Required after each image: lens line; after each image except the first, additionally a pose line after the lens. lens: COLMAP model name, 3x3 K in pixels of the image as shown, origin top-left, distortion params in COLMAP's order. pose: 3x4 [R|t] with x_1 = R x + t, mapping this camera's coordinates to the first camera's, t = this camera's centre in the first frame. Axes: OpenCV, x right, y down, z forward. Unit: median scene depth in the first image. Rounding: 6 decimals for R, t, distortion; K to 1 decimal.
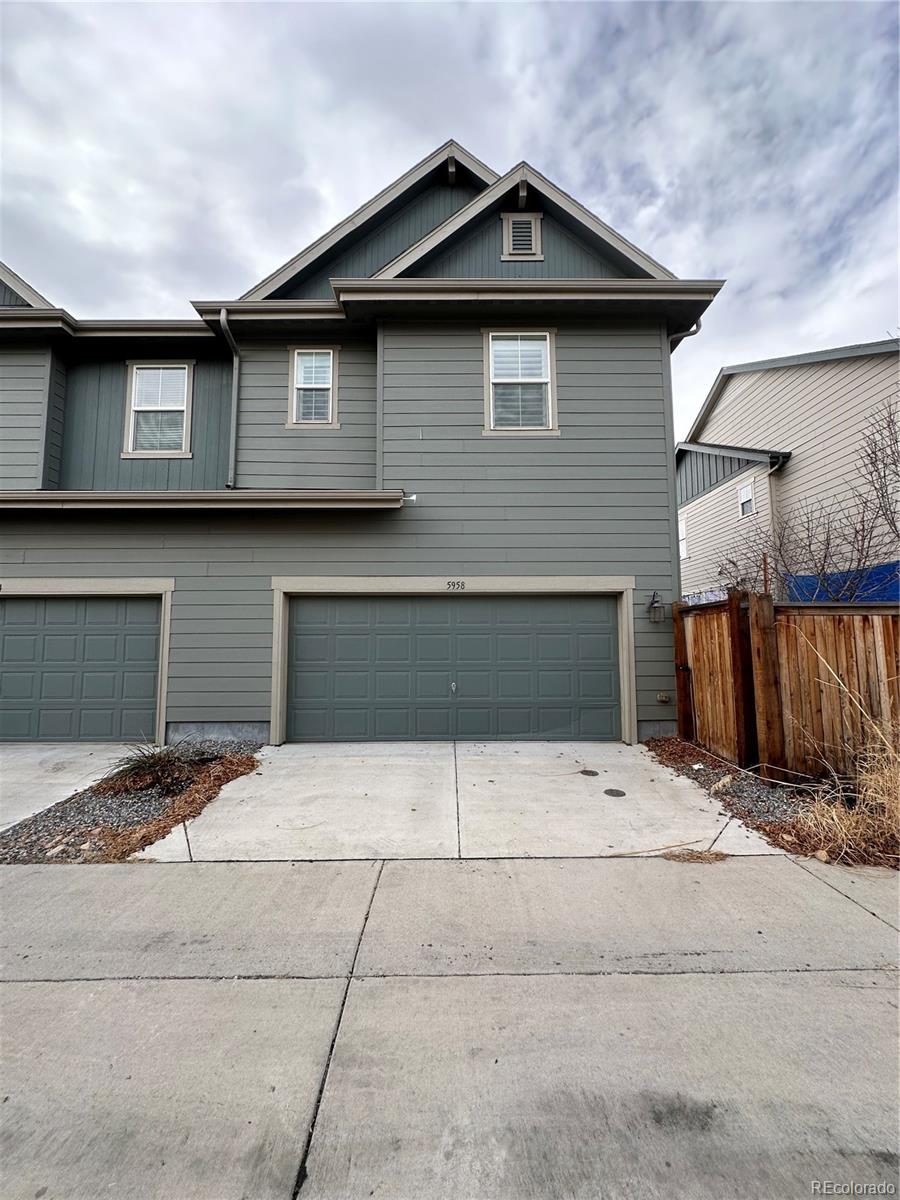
lens RADIAL K [[474.0, 0, 450.0], [0, 474.0, 600.0], [0, 0, 1]] dist [-0.001704, 0.000293]
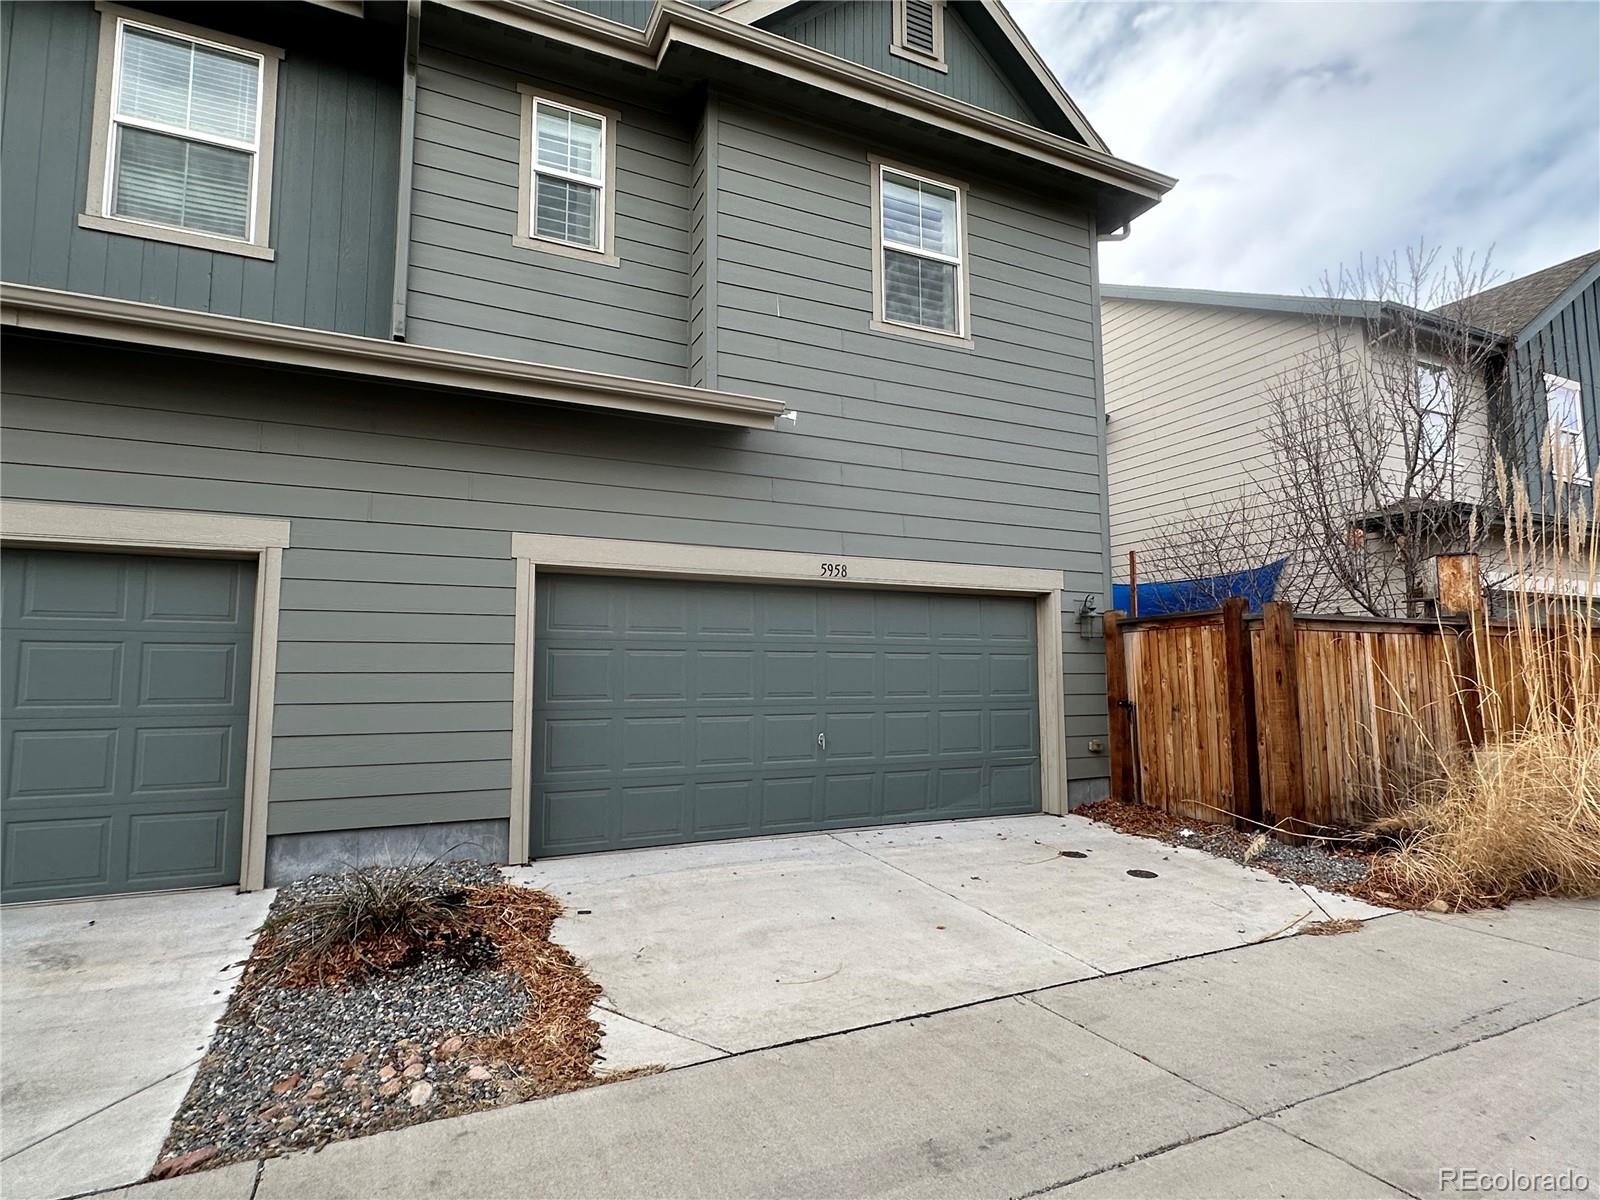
lens RADIAL K [[838.6, 0, 800.0], [0, 838.6, 600.0], [0, 0, 1]] dist [-0.000413, -0.000771]
pose [[0.904941, 0.040542, 0.423601, -0.483131], [-0.036034, 0.999177, -0.018649, 0.028853], [-0.424008, 0.001612, 0.905657, 0.058906]]
